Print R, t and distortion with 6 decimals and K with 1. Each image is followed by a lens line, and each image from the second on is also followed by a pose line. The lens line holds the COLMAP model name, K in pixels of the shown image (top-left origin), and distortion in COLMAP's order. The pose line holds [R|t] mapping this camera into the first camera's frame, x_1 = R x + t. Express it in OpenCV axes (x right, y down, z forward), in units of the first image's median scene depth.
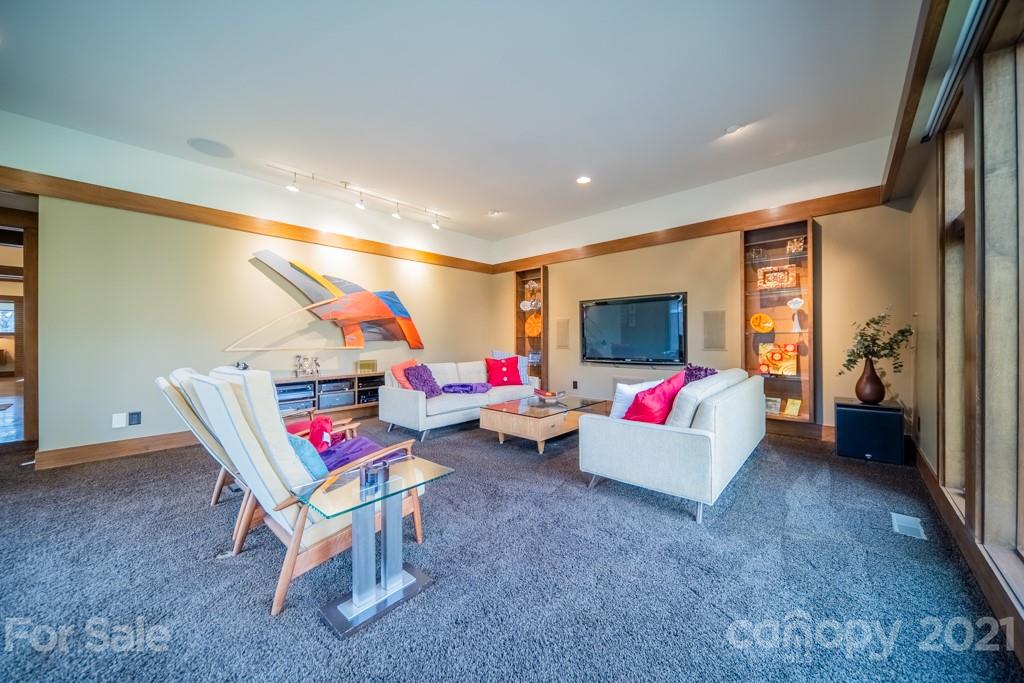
lens RADIAL K [[366.8, 0, 509.1], [0, 366.8, 338.4], [0, 0, 1]] dist [-0.000397, -0.000049]
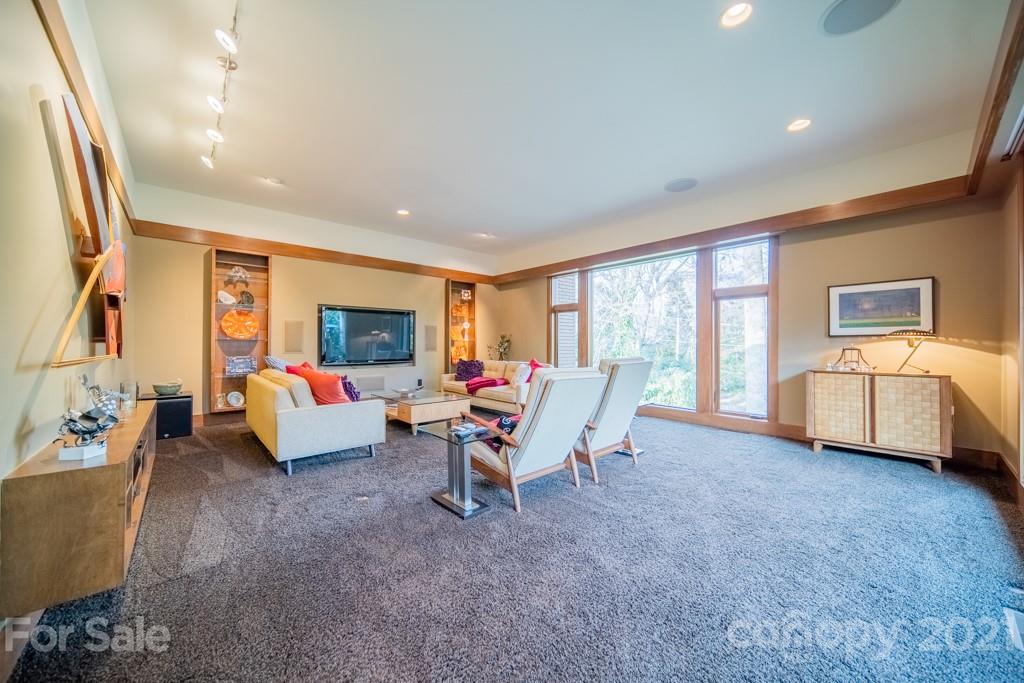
lens RADIAL K [[366.8, 0, 509.1], [0, 366.8, 338.4], [0, 0, 1]] dist [-0.000397, -0.000049]
pose [[0.099391, 0.021365, 0.994819, -0.954356], [0.001777, 0.999764, -0.021649, 0.014967], [-0.995047, 0.003920, 0.099330, 0.530867]]
